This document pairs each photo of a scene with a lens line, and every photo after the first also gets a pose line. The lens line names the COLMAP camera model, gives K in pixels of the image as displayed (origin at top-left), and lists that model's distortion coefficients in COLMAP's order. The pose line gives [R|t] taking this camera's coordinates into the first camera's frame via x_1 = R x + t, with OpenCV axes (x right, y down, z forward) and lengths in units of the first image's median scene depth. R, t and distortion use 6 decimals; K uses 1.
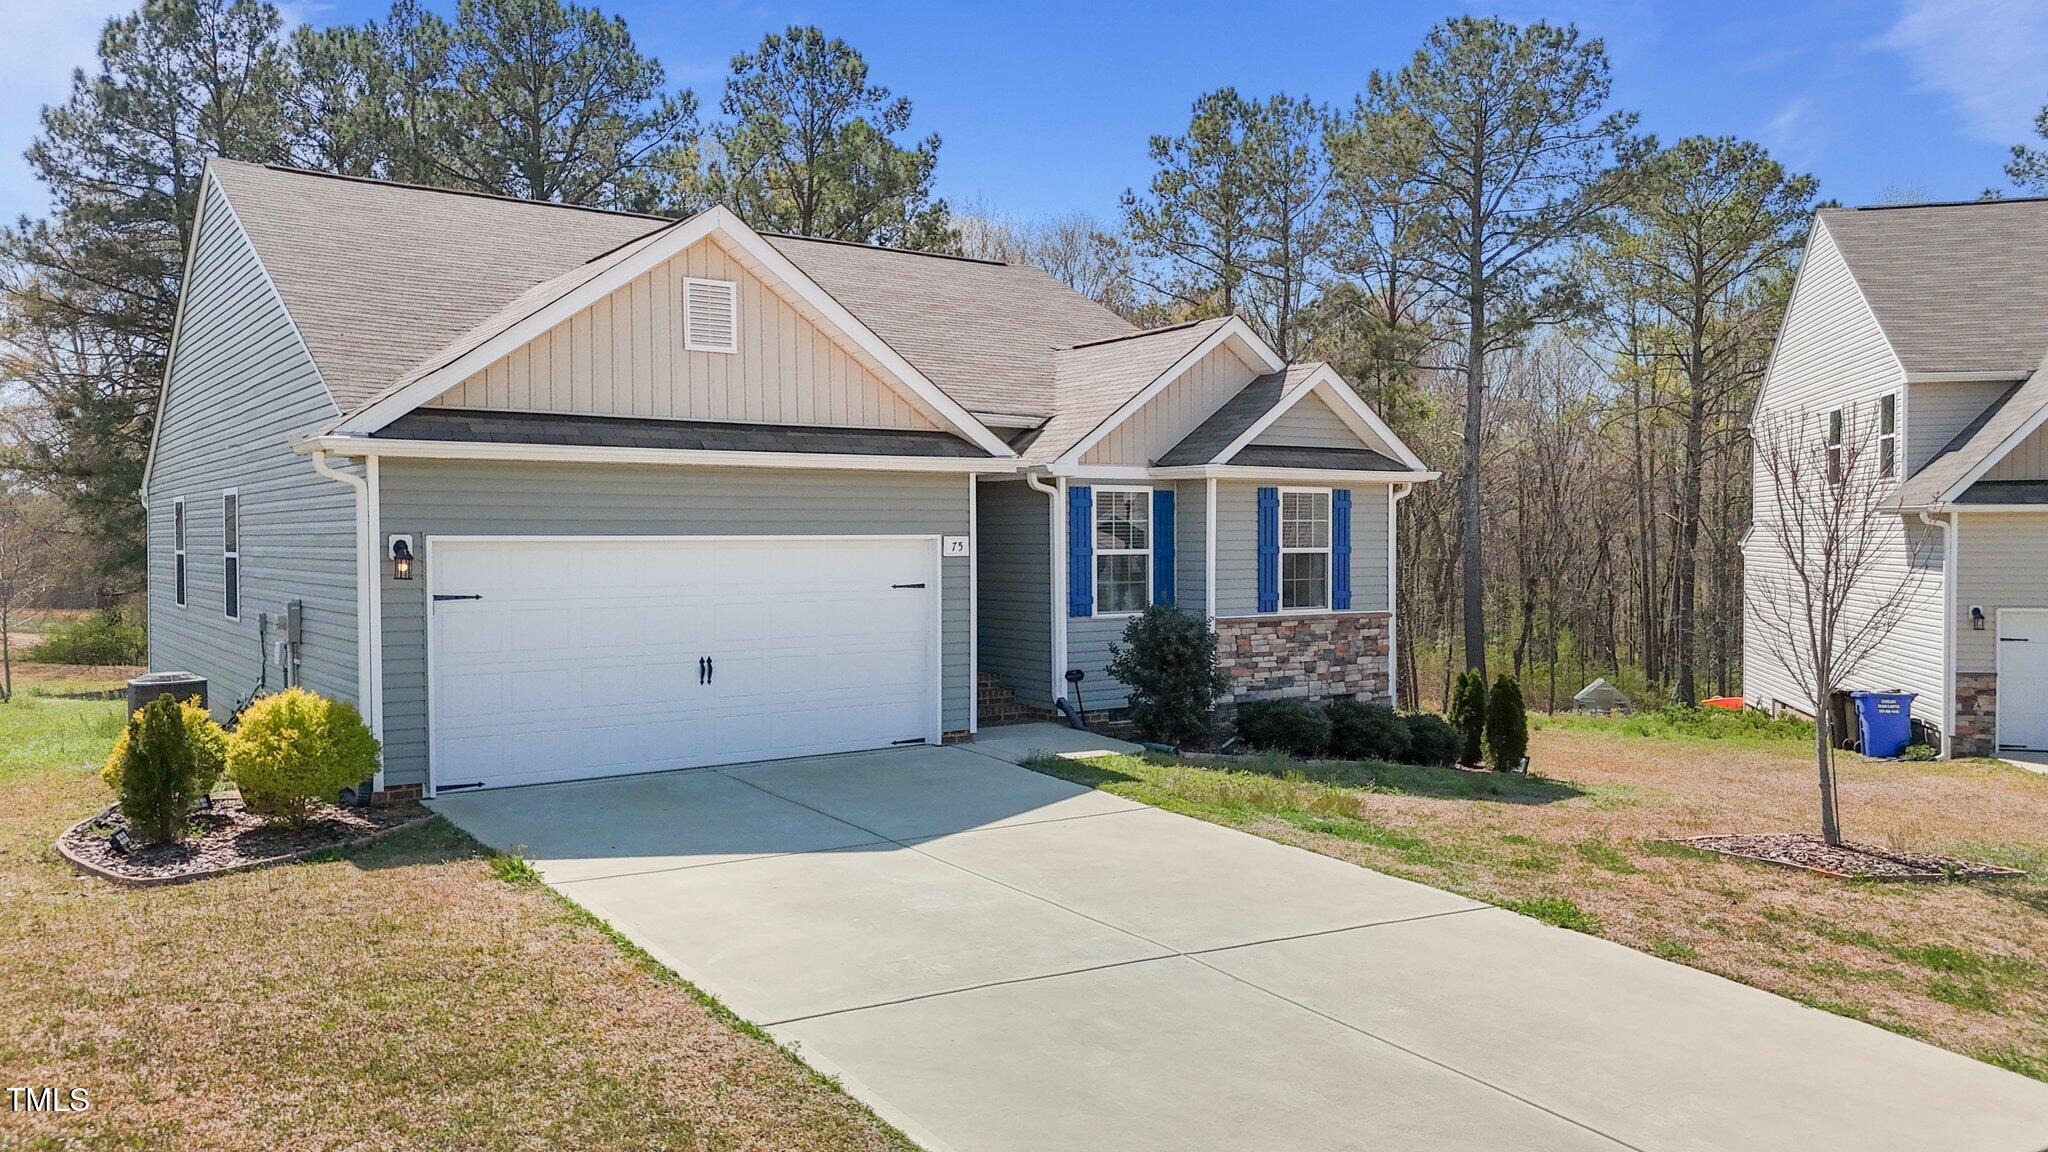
lens RADIAL K [[1514.8, 0, 1027.8], [0, 1514.8, 572.7], [0, 0, 1]] dist [0.052319, -0.028476]
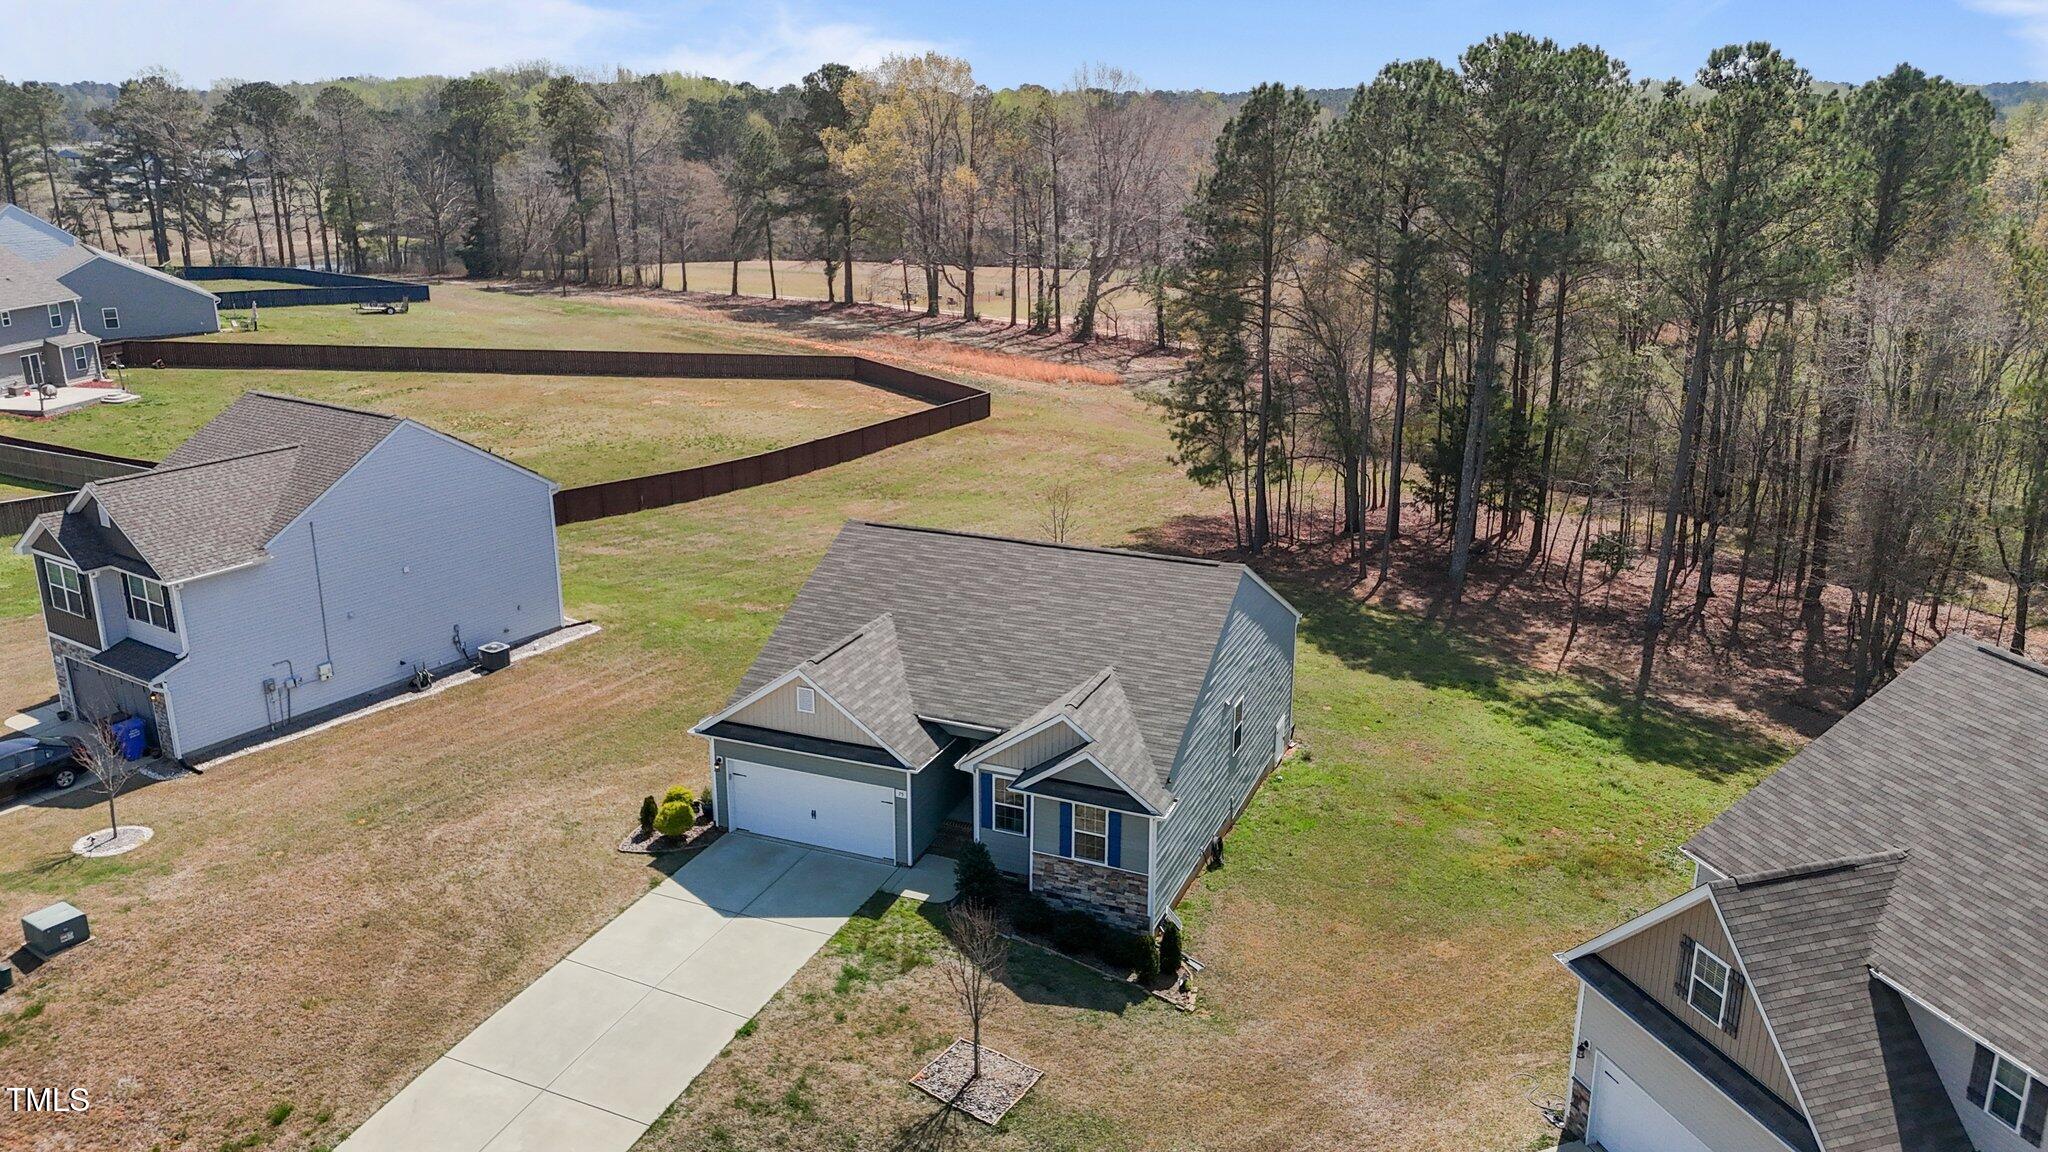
lens RADIAL K [[1514.8, 0, 1018.9], [0, 1514.8, 572.7], [0, 0, 1]] dist [0.052319, -0.028476]
pose [[0.519382, 0.251778, -0.816609, 1.692098], [-0.022236, 0.959268, 0.281621, -0.909781], [0.854253, -0.128111, 0.503825, -0.022396]]
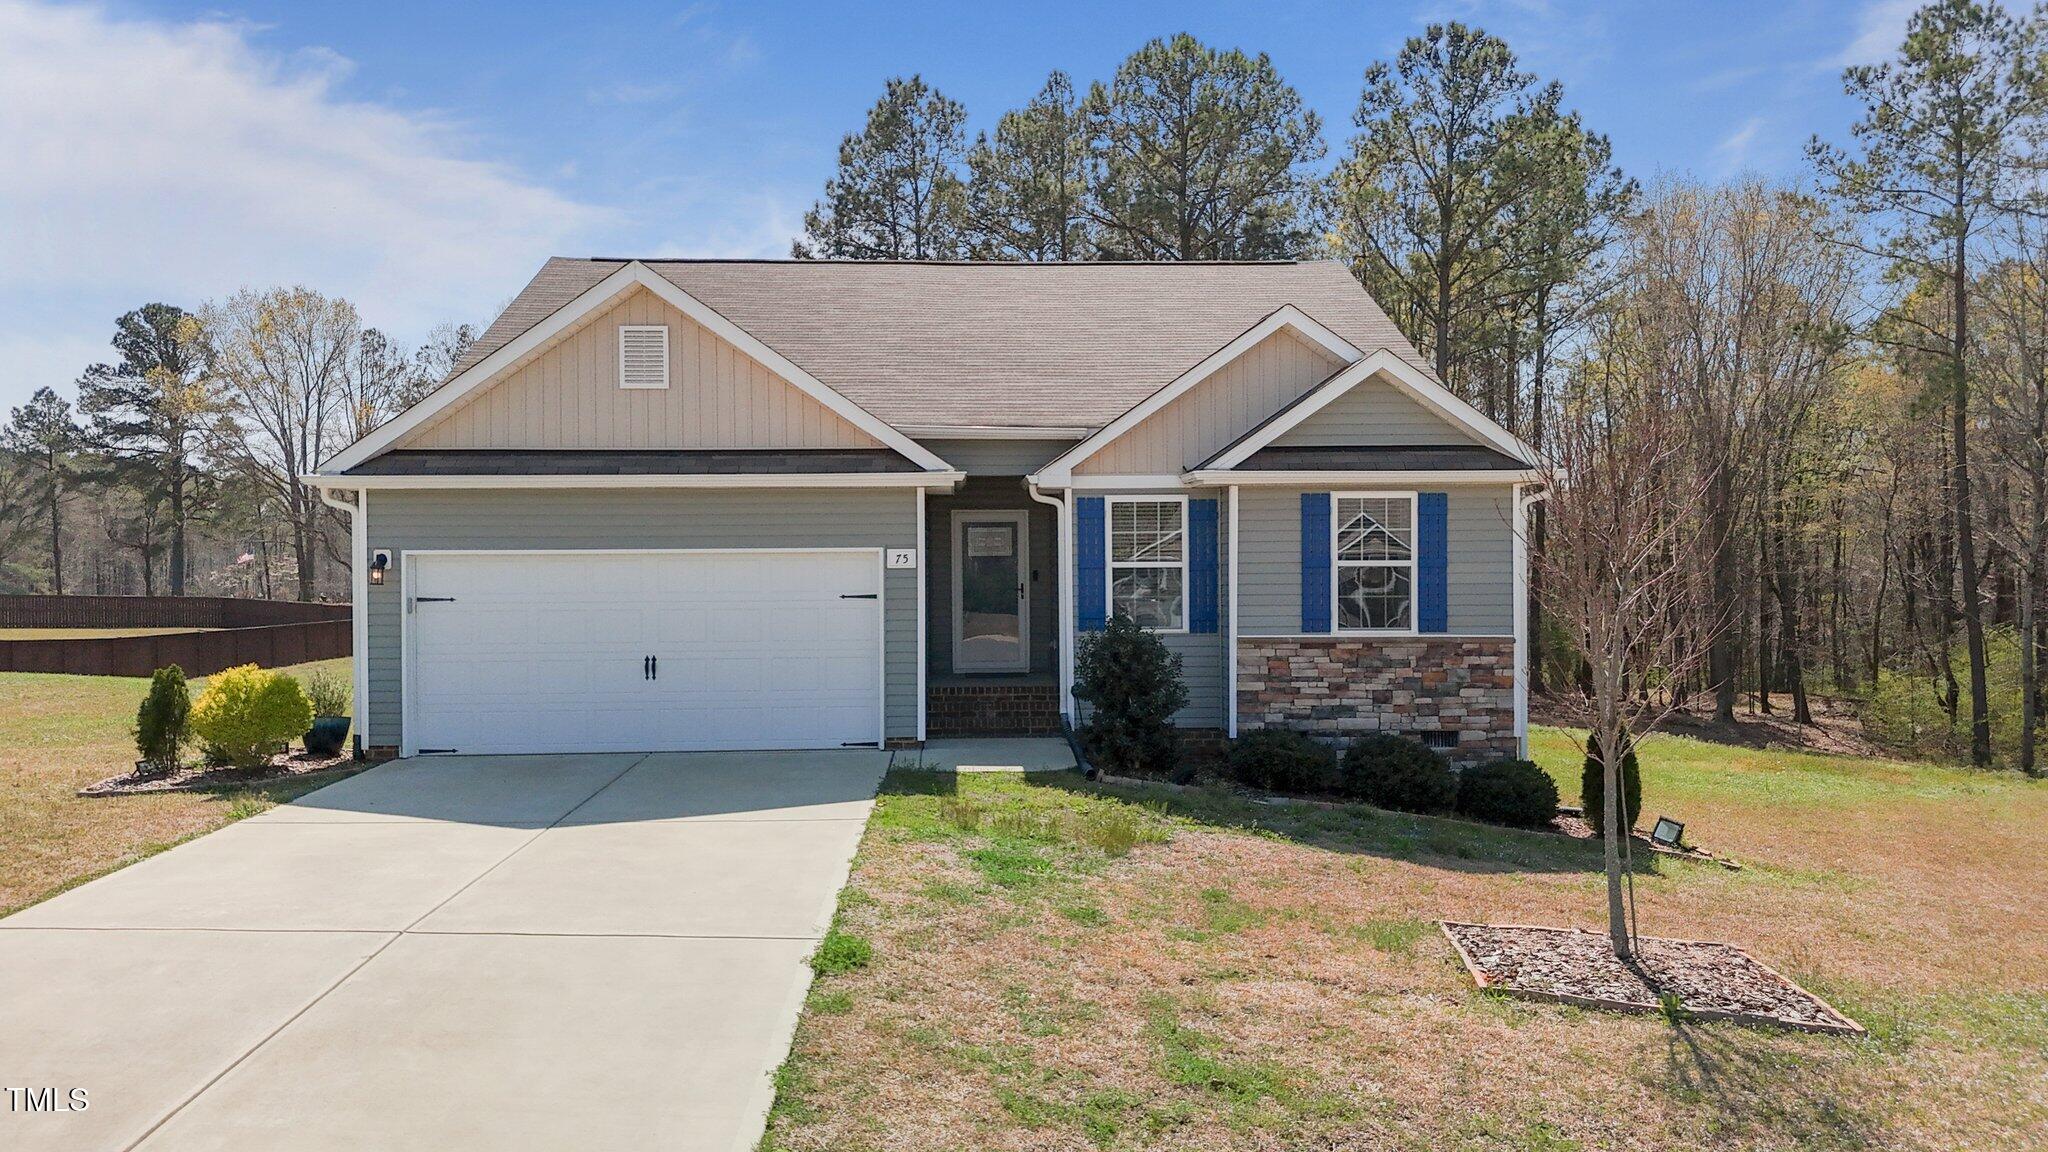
lens RADIAL K [[1514.8, 0, 1023.4], [0, 1514.8, 572.5], [0, 0, 1]] dist [0.052319, -0.028476]
pose [[0.833247, 0.003193, -0.552891, 0.512869], [-0.009526, 0.999918, -0.008582, 0.000042], [0.552818, 0.012418, 0.833209, 0.158773]]
